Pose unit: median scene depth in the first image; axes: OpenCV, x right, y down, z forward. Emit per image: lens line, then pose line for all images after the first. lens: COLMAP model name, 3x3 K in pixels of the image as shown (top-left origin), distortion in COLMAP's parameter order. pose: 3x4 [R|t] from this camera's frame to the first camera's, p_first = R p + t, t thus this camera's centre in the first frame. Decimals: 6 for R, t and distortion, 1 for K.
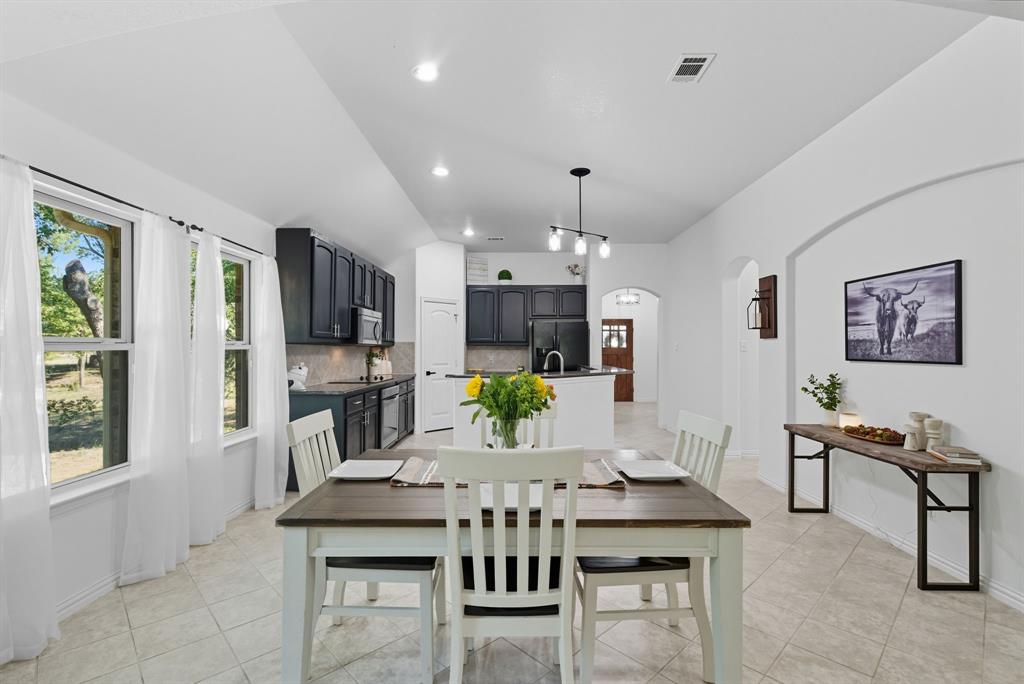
lens RADIAL K [[468.4, 0, 509.9], [0, 468.4, 347.3], [0, 0, 1]] dist [0.003465, 0.000540]
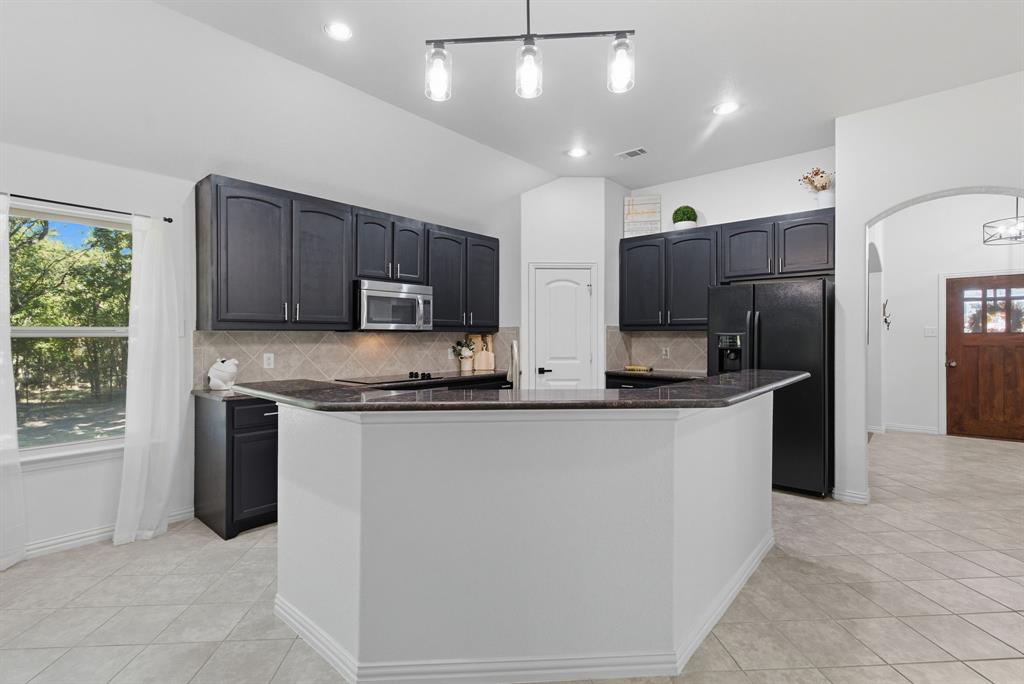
lens RADIAL K [[477.8, 0, 504.2], [0, 477.8, 339.9], [0, 0, 1]] dist [0.000998, -0.000350]
pose [[0.761575, 0.003390, -0.648068, 0.250681], [0.003579, 0.999949, 0.009437, 0.002342], [0.648067, -0.009506, 0.761524, 0.433318]]
